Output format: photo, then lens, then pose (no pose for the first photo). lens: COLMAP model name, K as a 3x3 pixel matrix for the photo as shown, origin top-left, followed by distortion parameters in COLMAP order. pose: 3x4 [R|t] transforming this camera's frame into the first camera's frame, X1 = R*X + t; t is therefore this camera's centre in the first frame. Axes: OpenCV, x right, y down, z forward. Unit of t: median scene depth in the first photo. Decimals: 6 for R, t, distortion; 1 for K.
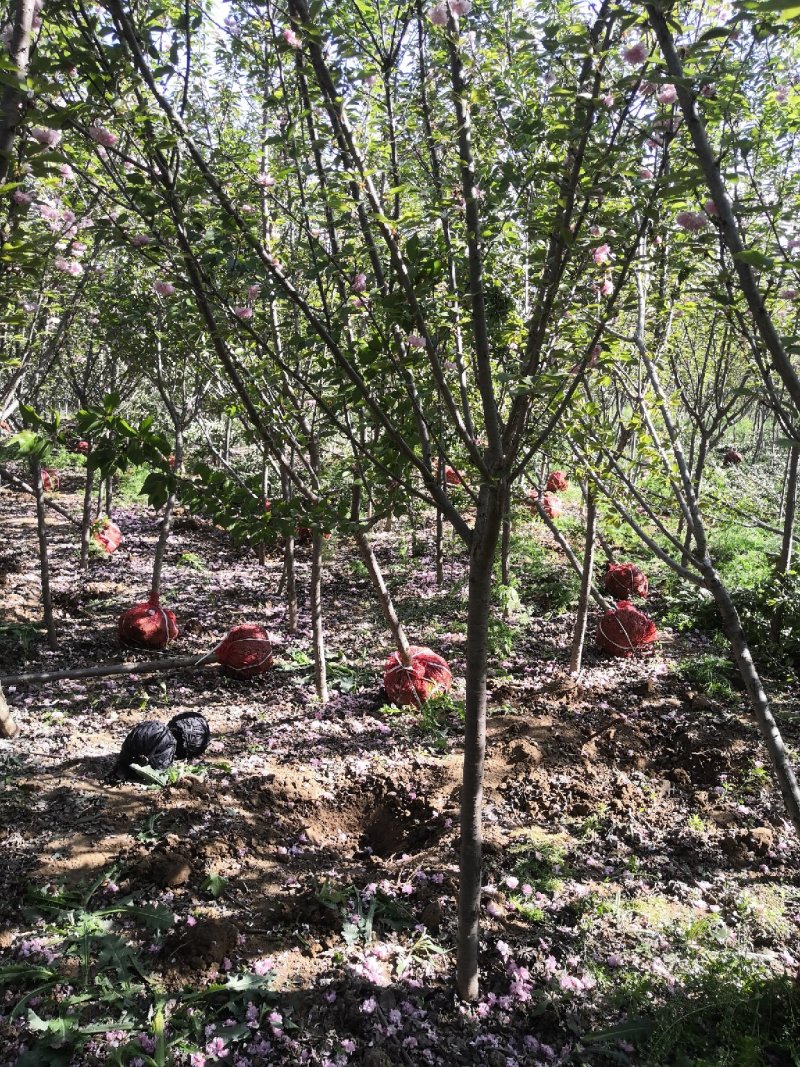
lens RADIAL K [[807.9, 0, 403.4], [0, 807.9, 530.7], [0, 0, 1]] dist [-0.013427, 0.016133]
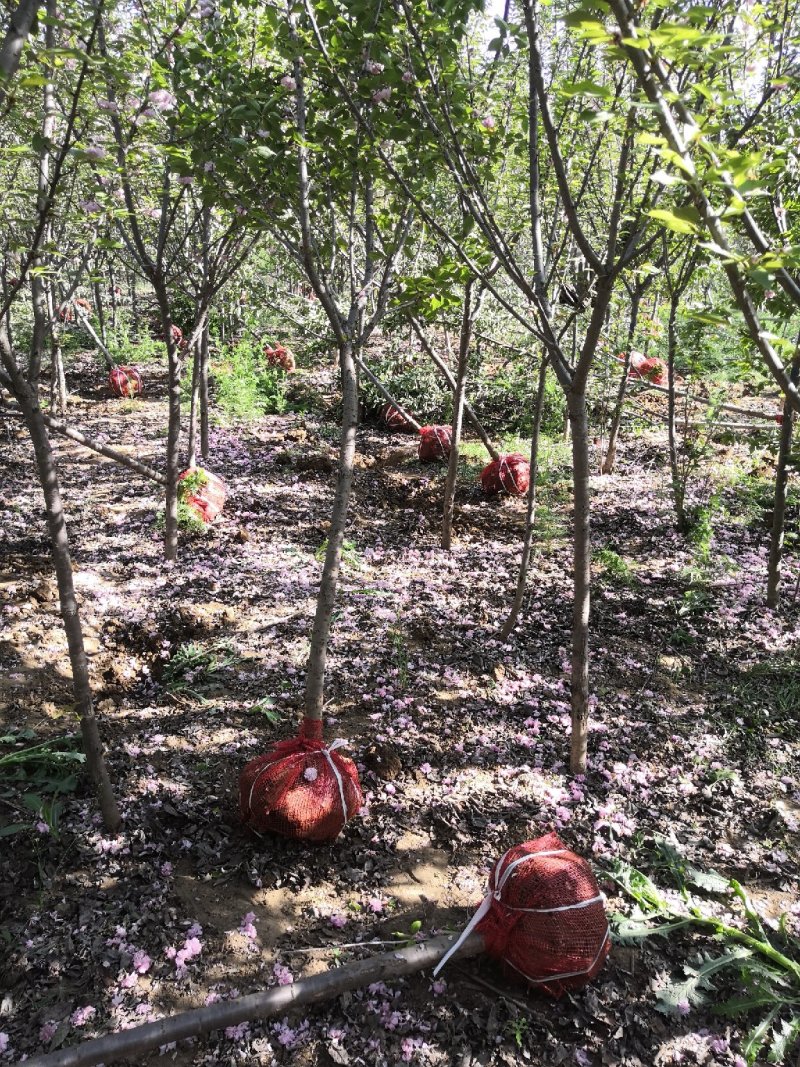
lens RADIAL K [[807.9, 0, 398.0], [0, 807.9, 537.7], [0, 0, 1]] dist [-0.013427, 0.016133]
pose [[0.993302, 0.022571, -0.113319, -0.141550], [-0.003434, 0.986068, 0.166305, -0.070366], [0.115494, -0.164802, 0.979542, 0.383714]]
